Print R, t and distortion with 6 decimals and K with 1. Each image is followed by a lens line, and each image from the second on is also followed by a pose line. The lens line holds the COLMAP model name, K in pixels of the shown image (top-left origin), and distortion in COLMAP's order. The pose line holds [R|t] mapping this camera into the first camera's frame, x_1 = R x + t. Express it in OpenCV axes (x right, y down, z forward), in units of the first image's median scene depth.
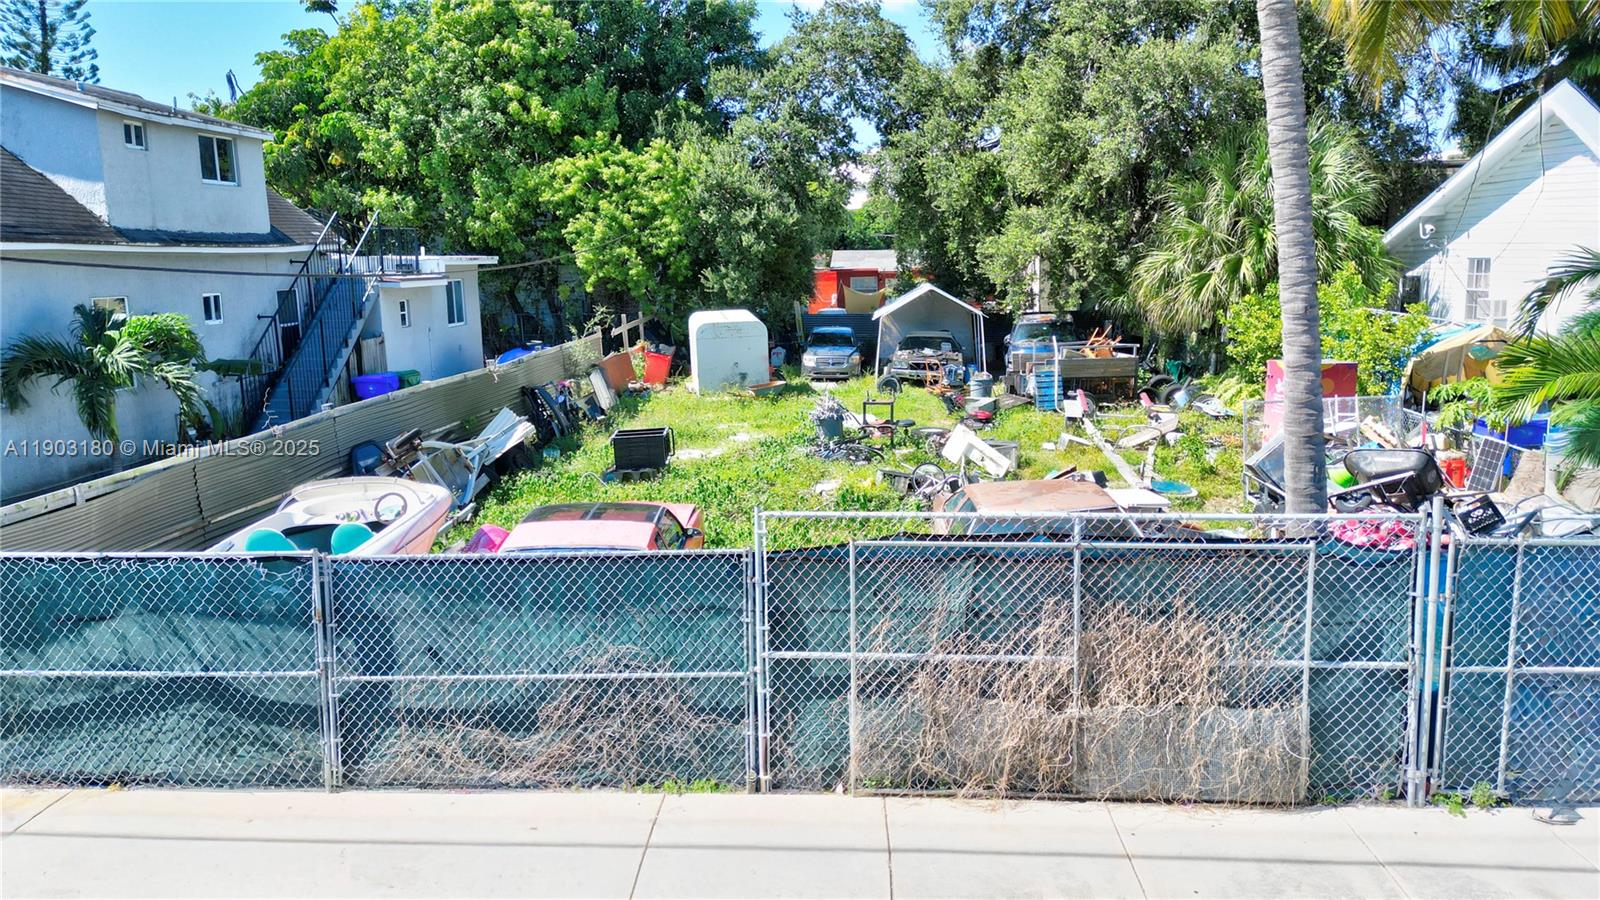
lens RADIAL K [[1108.7, 0, 800.0], [0, 1108.7, 450.0], [0, 0, 1]] dist [0.112276, -0.157713]
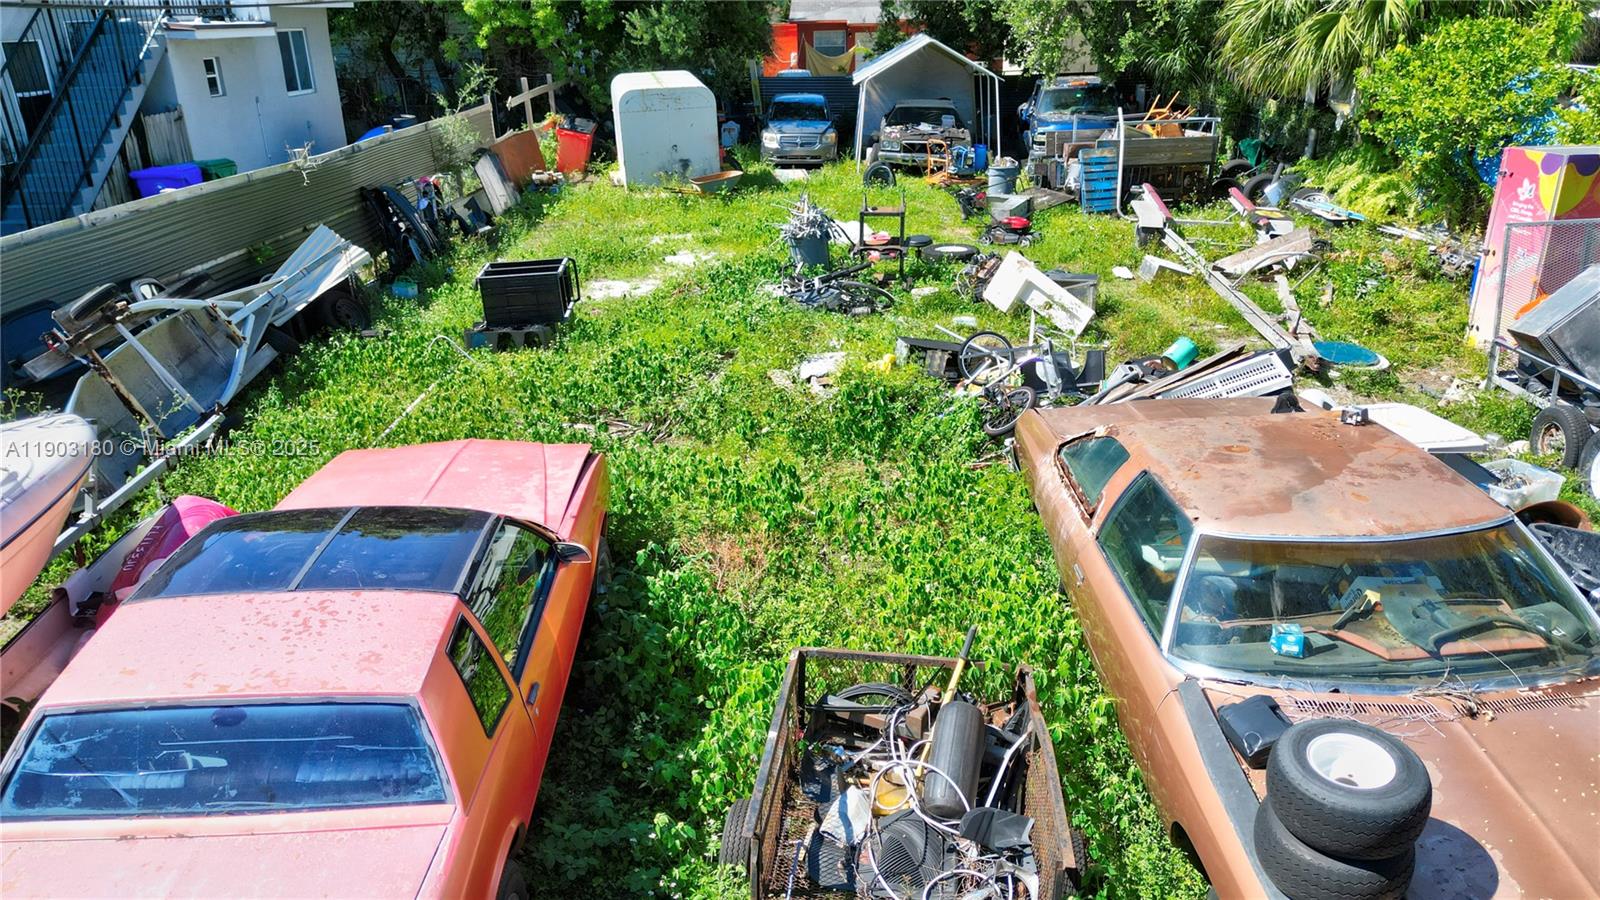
lens RADIAL K [[1119.2, 0, 801.1], [0, 1119.2, 455.2], [0, 0, 1]] dist [0.066395, -0.069613]
pose [[0.999072, -0.016650, 0.039725, -0.006761], [0.008380, 0.979781, 0.199896, -0.026981], [-0.042250, -0.199378, 0.979011, 0.229197]]
